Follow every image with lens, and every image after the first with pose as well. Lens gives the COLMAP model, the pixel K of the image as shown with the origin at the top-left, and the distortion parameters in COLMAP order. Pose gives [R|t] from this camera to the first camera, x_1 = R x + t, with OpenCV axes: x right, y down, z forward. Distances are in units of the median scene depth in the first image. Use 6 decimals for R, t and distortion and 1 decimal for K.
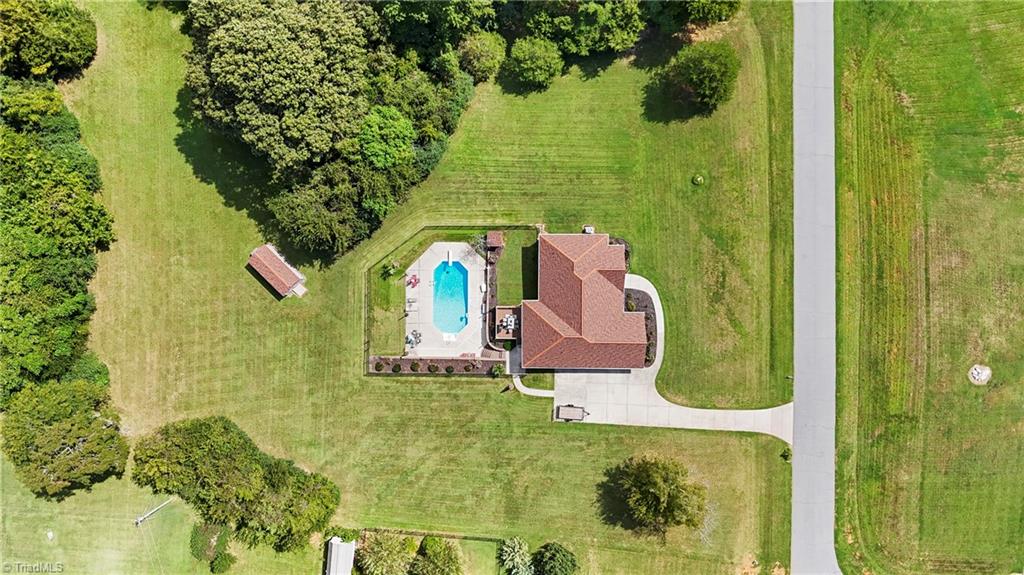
lens RADIAL K [[761.2, 0, 512.0], [0, 761.2, 287.5], [0, 0, 1]] dist [0.040957, -0.006784]
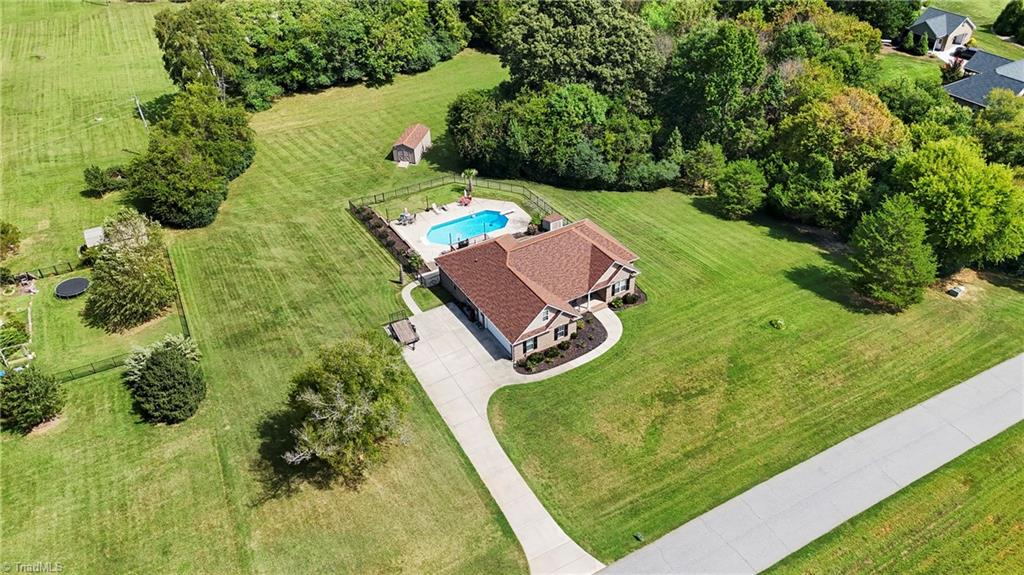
lens RADIAL K [[761.2, 0, 512.0], [0, 761.2, 287.5], [0, 0, 1]] dist [0.040957, -0.006784]
pose [[0.510060, 0.523469, -0.682509, 0.582791], [-0.859882, 0.290924, -0.419484, 0.360569], [-0.021029, 0.800839, 0.598510, 0.547326]]
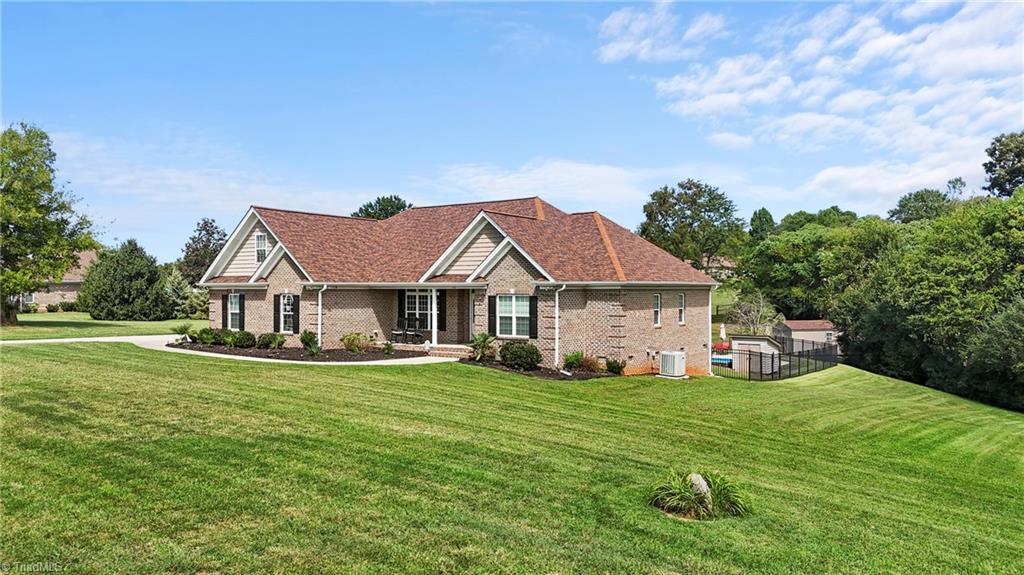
lens RADIAL K [[761.2, 0, 512.0], [0, 761.2, 287.5], [0, 0, 1]] dist [0.040957, -0.006784]
pose [[-0.575100, 0.026864, -0.817642, 0.349231], [-0.818000, -0.033133, 0.574263, -0.179943], [-0.011664, 0.999090, 0.041030, 0.959198]]
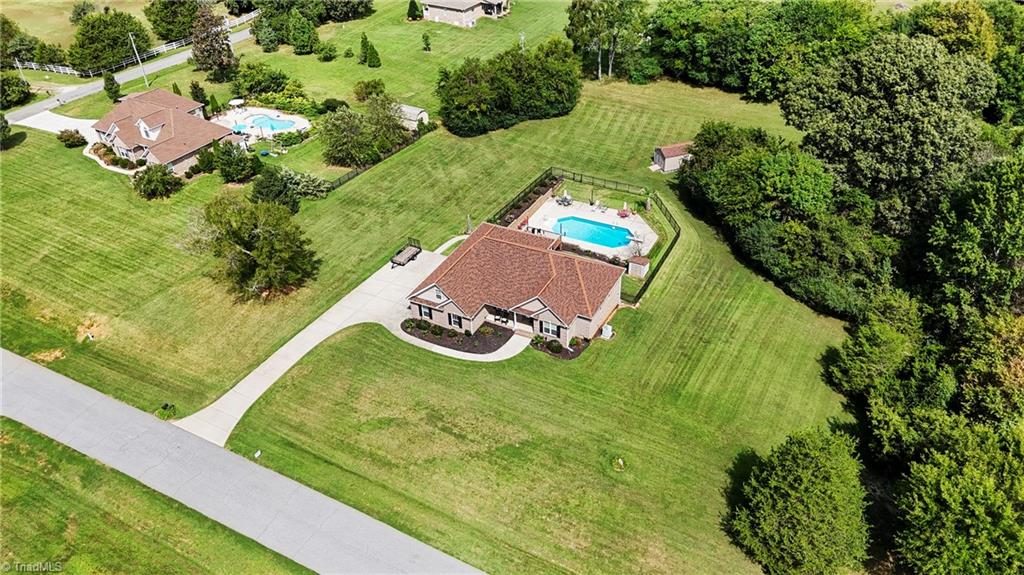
lens RADIAL K [[752.5, 0, 512.0], [0, 752.5, 287.5], [0, 0, 1]] dist [0.025654, -0.001342]
pose [[-0.450250, 0.553970, -0.700280, 0.612034], [-0.892867, -0.272323, 0.358649, -0.236873], [0.007978, 0.786739, 0.617235, 0.528489]]
